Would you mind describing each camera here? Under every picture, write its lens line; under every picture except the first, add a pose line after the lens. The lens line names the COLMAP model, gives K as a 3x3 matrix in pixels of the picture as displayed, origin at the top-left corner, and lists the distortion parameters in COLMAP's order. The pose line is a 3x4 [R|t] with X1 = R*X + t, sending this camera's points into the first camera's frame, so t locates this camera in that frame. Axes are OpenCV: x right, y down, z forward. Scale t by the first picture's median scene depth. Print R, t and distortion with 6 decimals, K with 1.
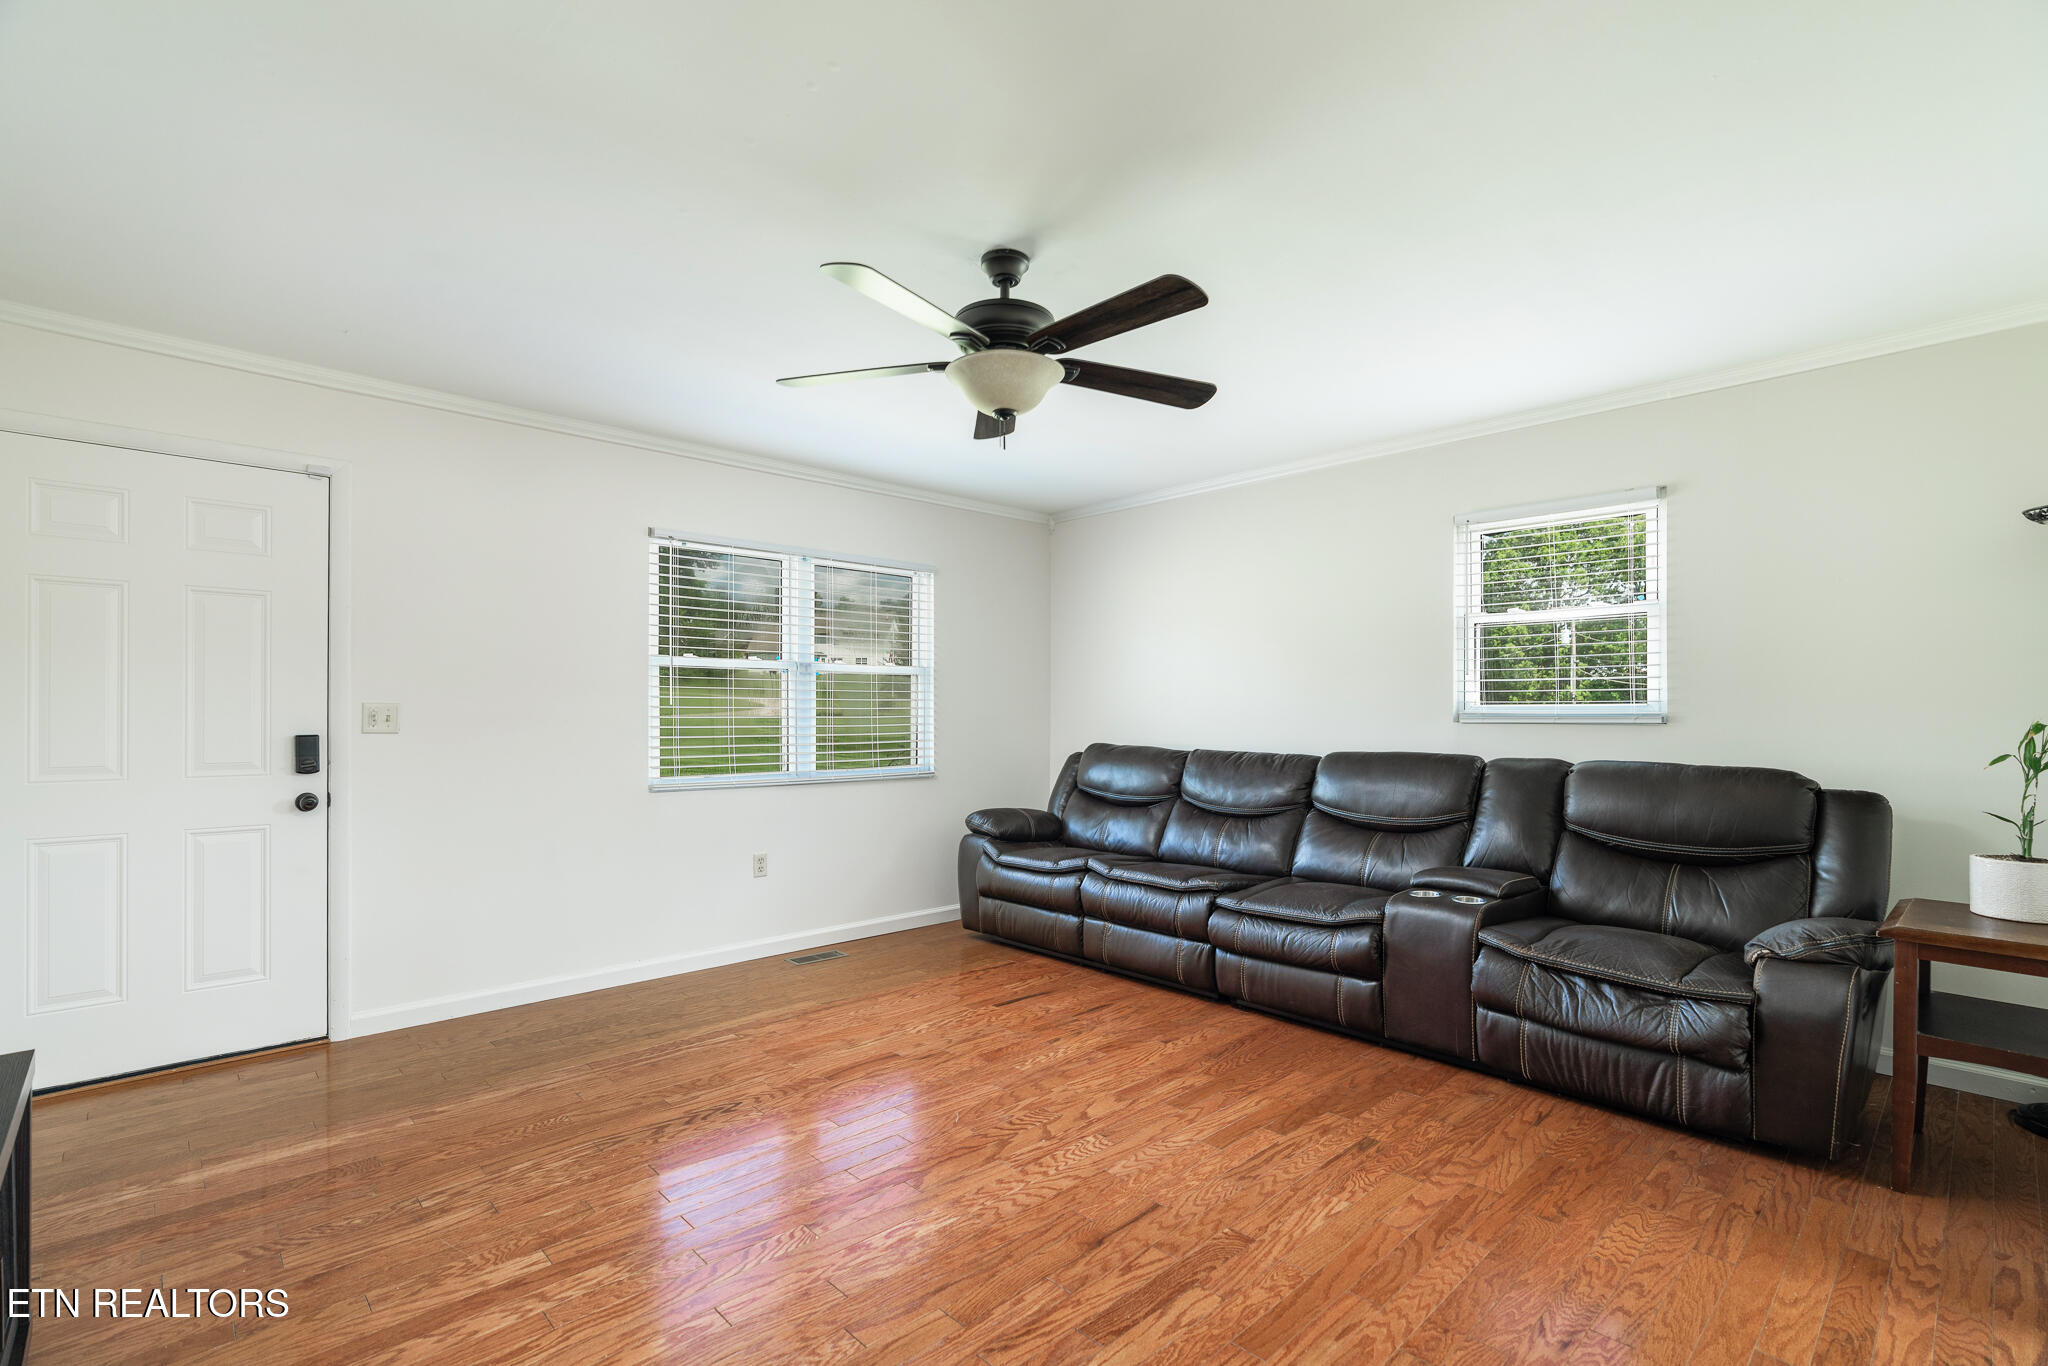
lens RADIAL K [[919.4, 0, 1025.3], [0, 919.4, 703.1], [0, 0, 1]] dist [0.002596, 0.002482]
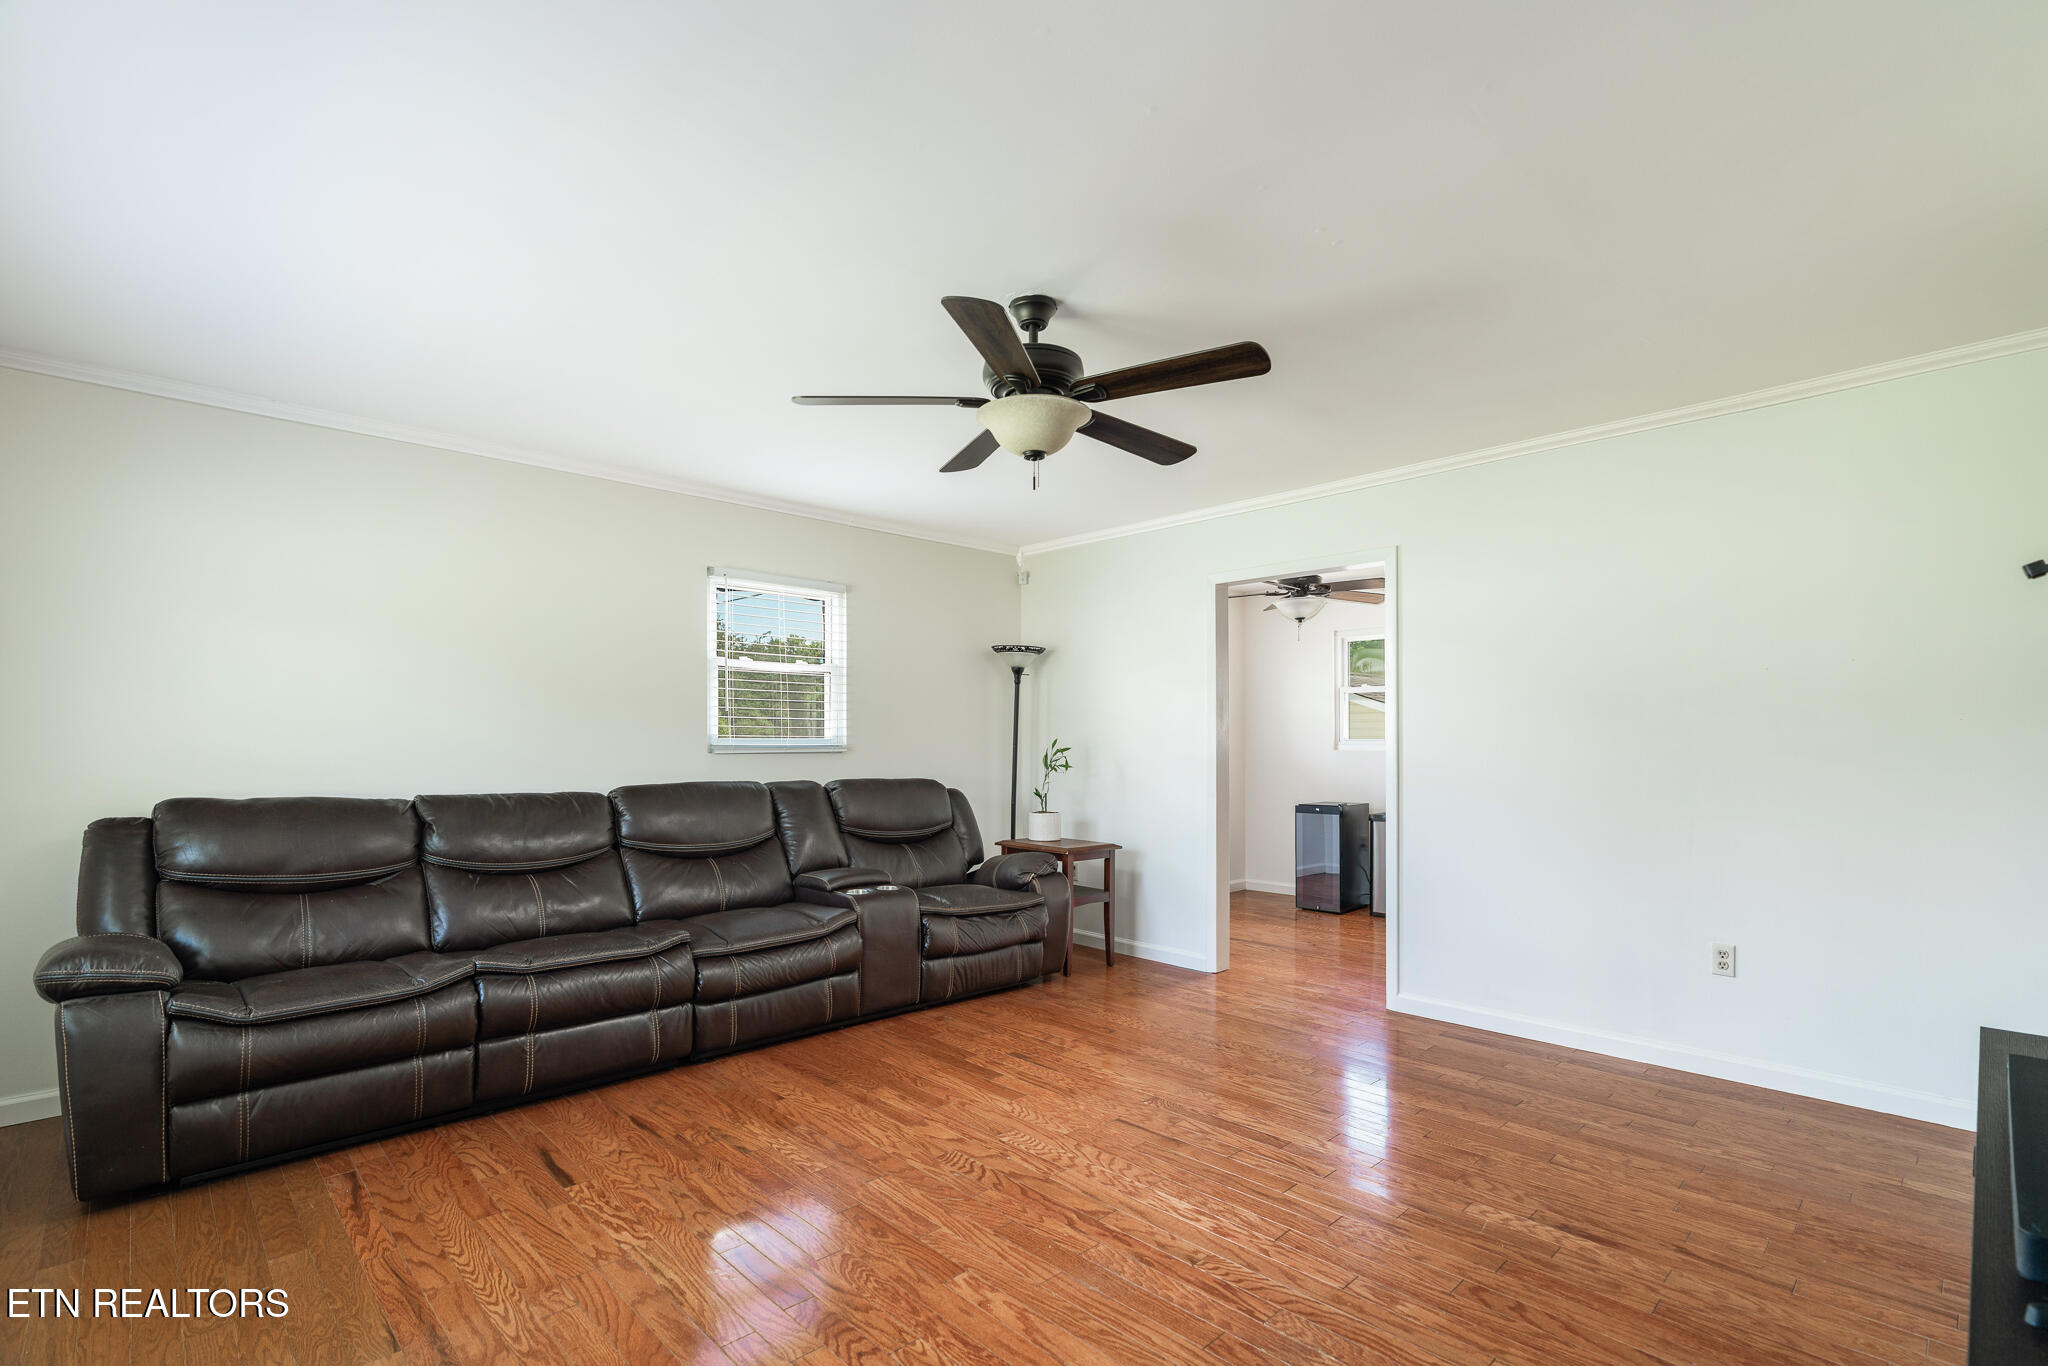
lens RADIAL K [[919.4, 0, 1037.8], [0, 919.4, 745.6], [0, 0, 1]] dist [0.002596, 0.002482]
pose [[0.010020, -0.002304, 0.999947, -0.774376], [-0.012289, 0.999922, 0.002427, 0.004794], [-0.999874, -0.012313, 0.009991, 0.731320]]
